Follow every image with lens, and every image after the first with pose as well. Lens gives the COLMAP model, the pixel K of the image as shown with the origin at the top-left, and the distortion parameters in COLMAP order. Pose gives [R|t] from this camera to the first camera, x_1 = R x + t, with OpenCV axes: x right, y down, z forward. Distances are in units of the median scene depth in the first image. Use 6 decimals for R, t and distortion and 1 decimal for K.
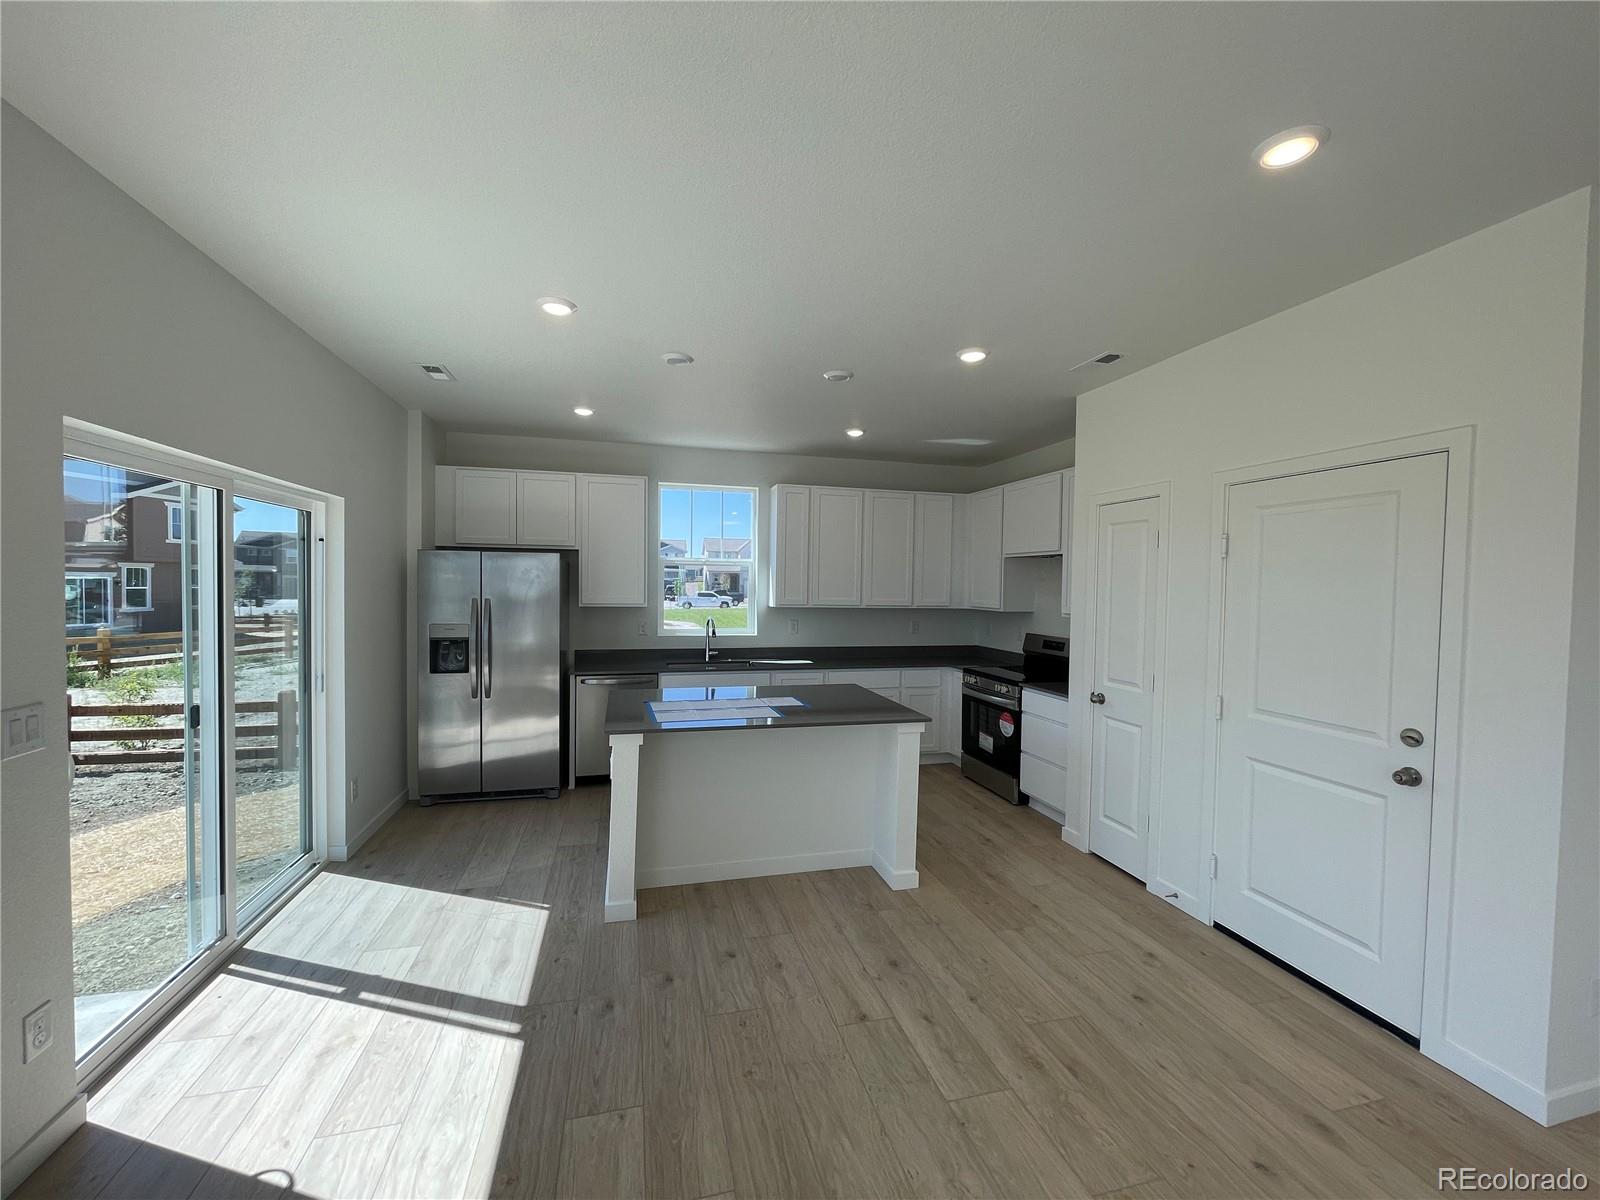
lens RADIAL K [[642.8, 0, 792.4], [0, 642.8, 602.1], [0, 0, 1]] dist [-0.000060, 0.000155]
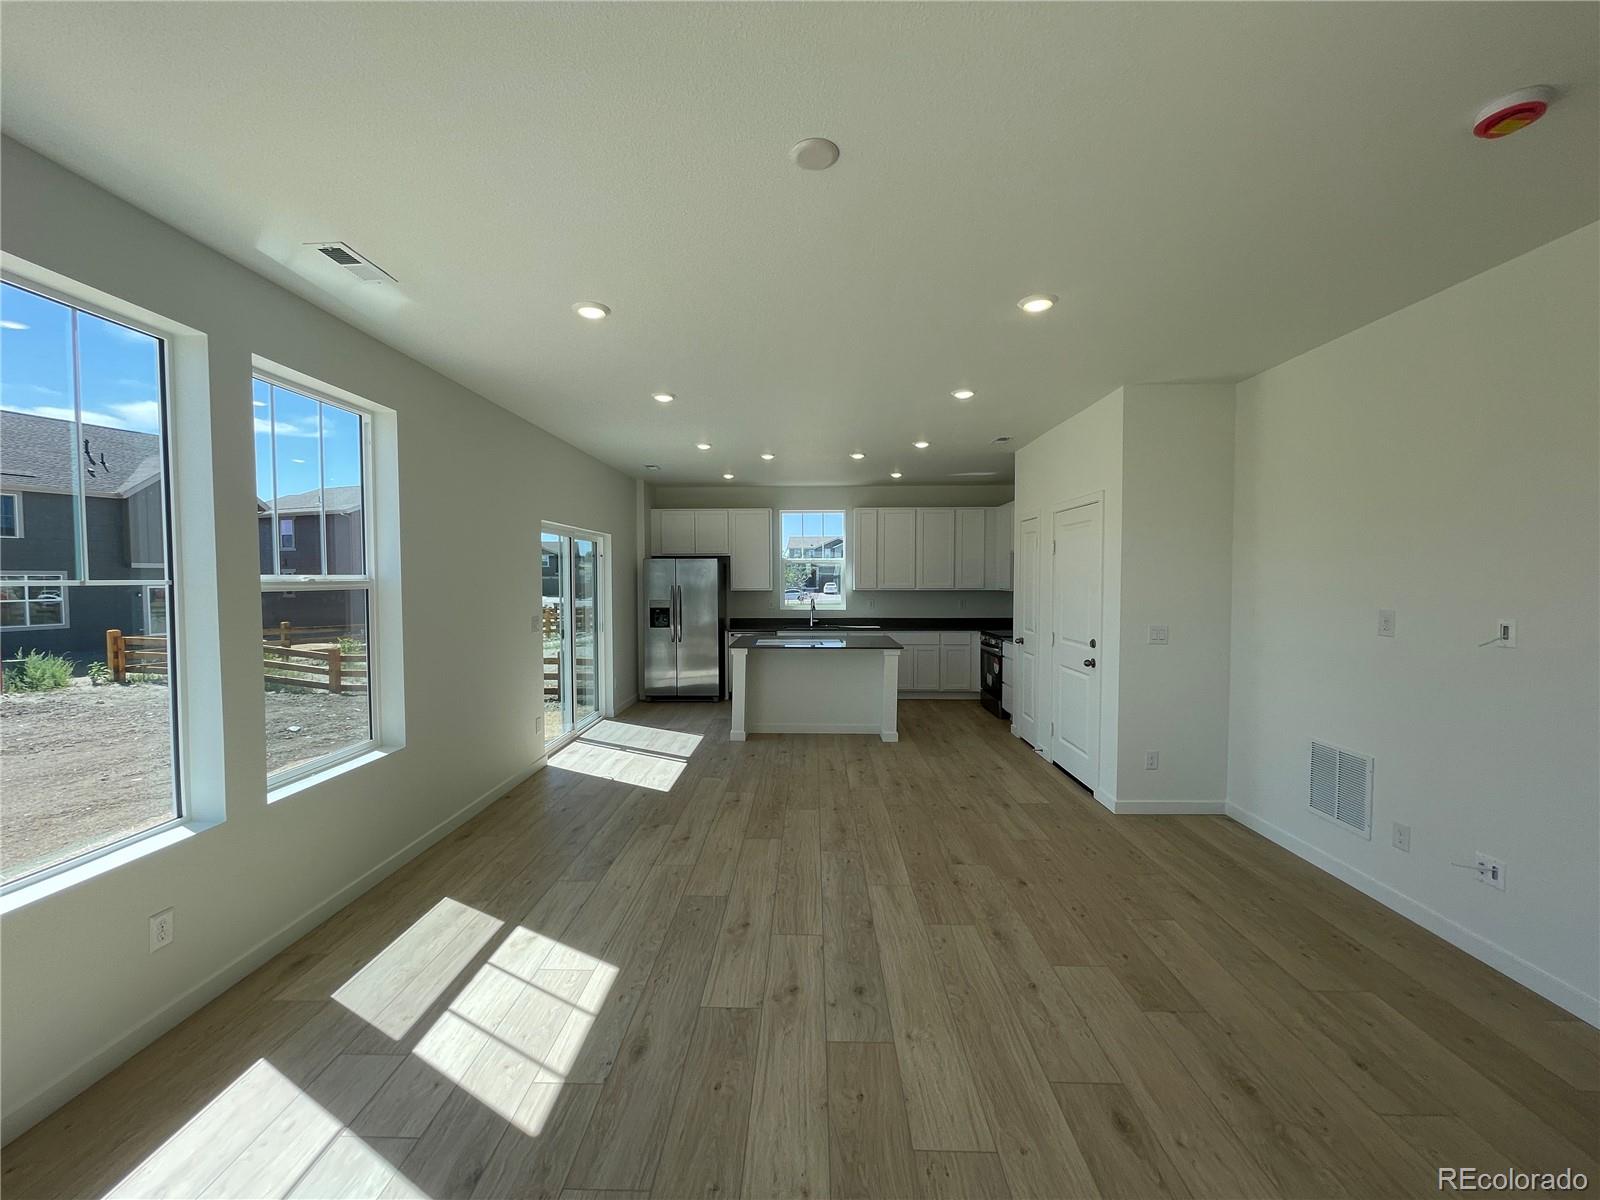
lens RADIAL K [[642.8, 0, 792.4], [0, 642.8, 602.1], [0, 0, 1]] dist [-0.000060, 0.000155]
pose [[0.960154, -0.006293, -0.279401, 0.302506], [0.008325, 0.999947, 0.006086, 0.029952], [0.279348, -0.008169, 0.960155, -0.578407]]
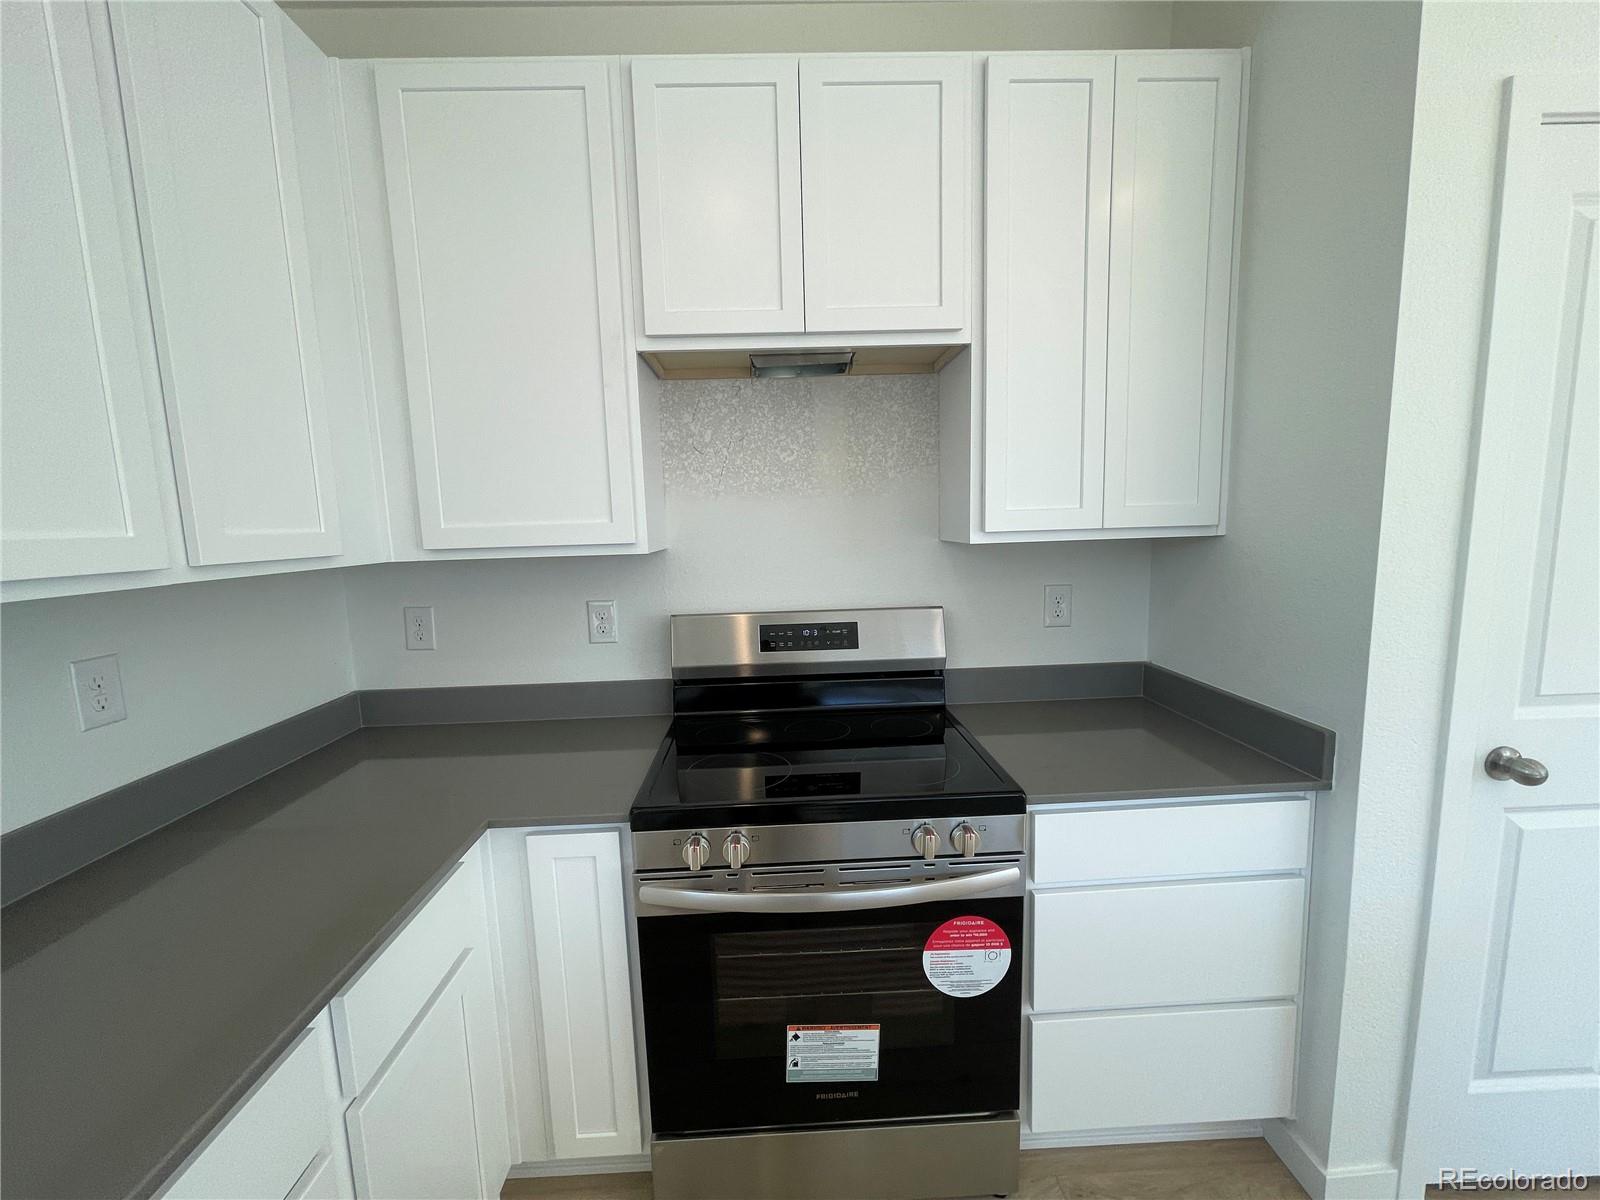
lens RADIAL K [[641.1, 0, 785.8], [0, 641.1, 598.6], [0, 0, 1]] dist [0.003037, 0.000486]
pose [[0.218526, -0.138840, 0.965904, 0.079715], [0.062485, 0.989786, 0.128136, 0.002715], [-0.973829, 0.032354, 0.224969, 1.028337]]
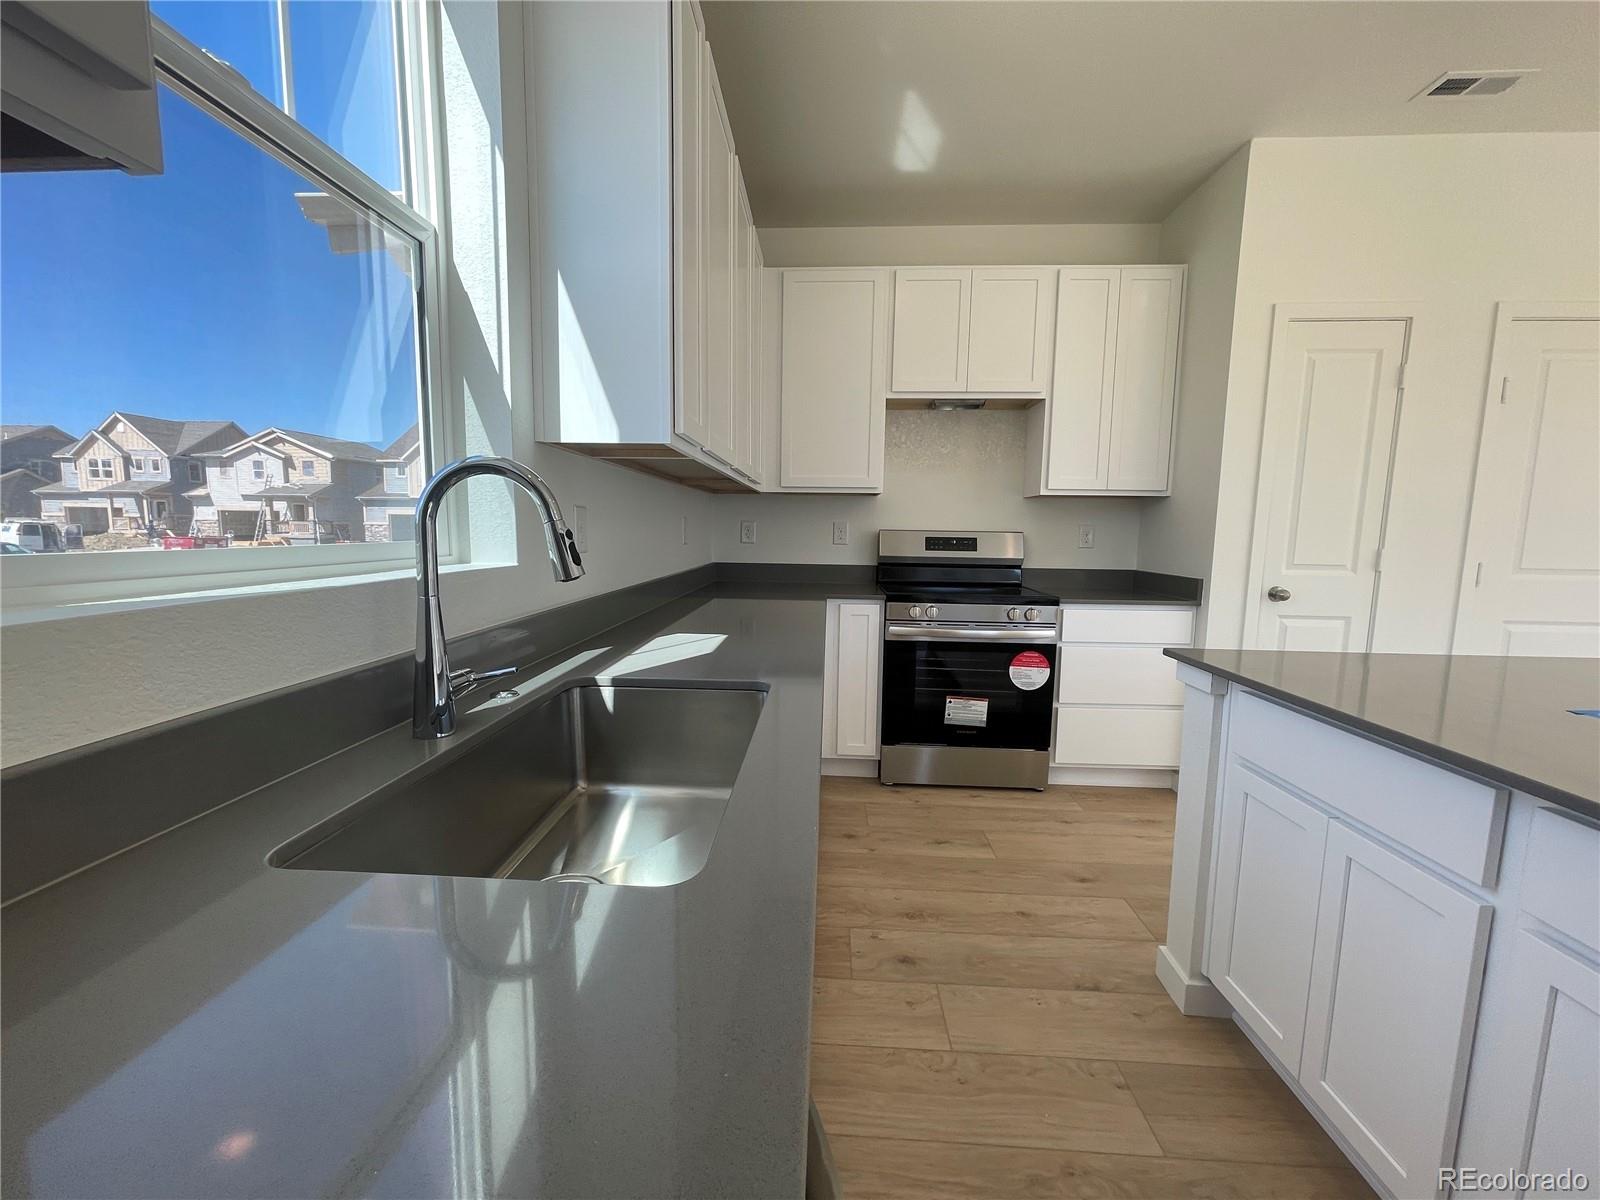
lens RADIAL K [[642.8, 0, 792.4], [0, 642.8, 602.1], [0, 0, 1]] dist [-0.000060, 0.000155]
pose [[0.301846, -0.116700, 0.946187, -0.310074], [0.018435, 0.993009, 0.116594, 0.051456], [-0.953178, -0.017751, 0.301887, 1.051676]]
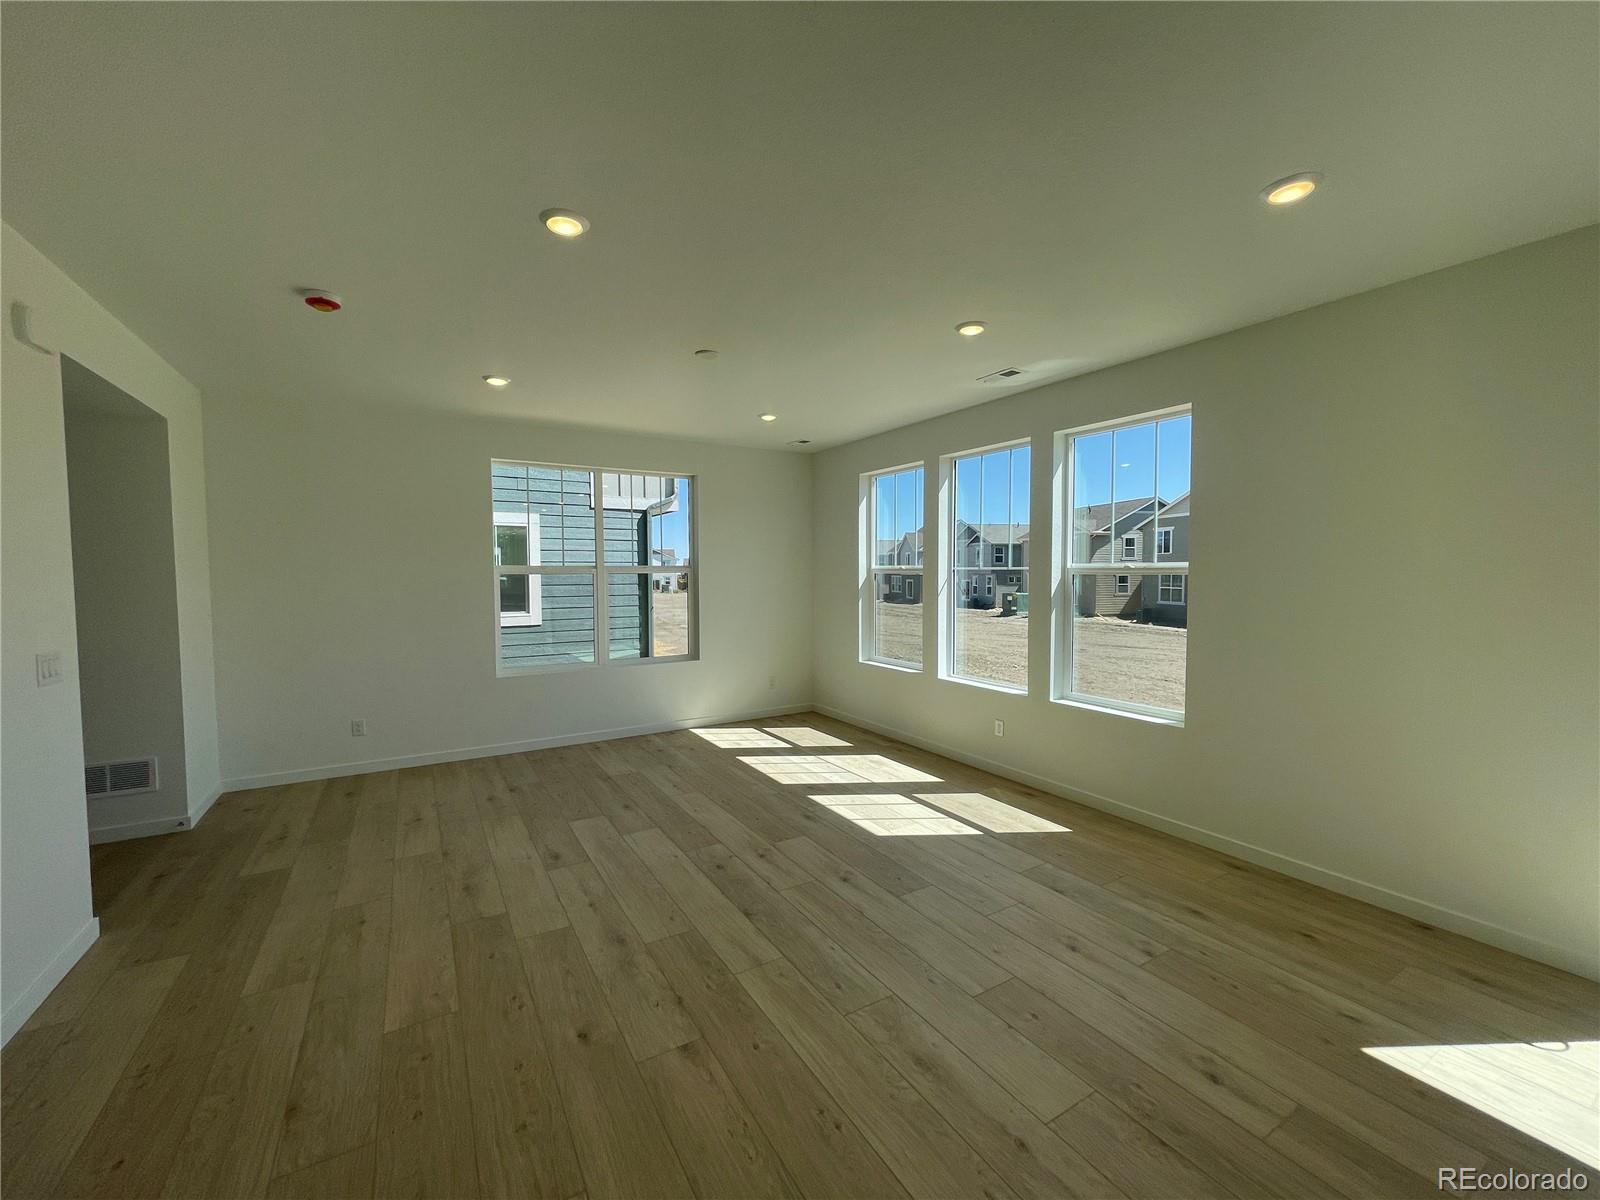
lens RADIAL K [[642.8, 0, 792.4], [0, 642.8, 602.1], [0, 0, 1]] dist [-0.000060, 0.000155]
pose [[-0.959214, 0.003496, -0.282660, 0.331105], [-0.018133, 0.997103, 0.073865, -0.000871], [0.282099, 0.075977, -0.956372, 0.621216]]
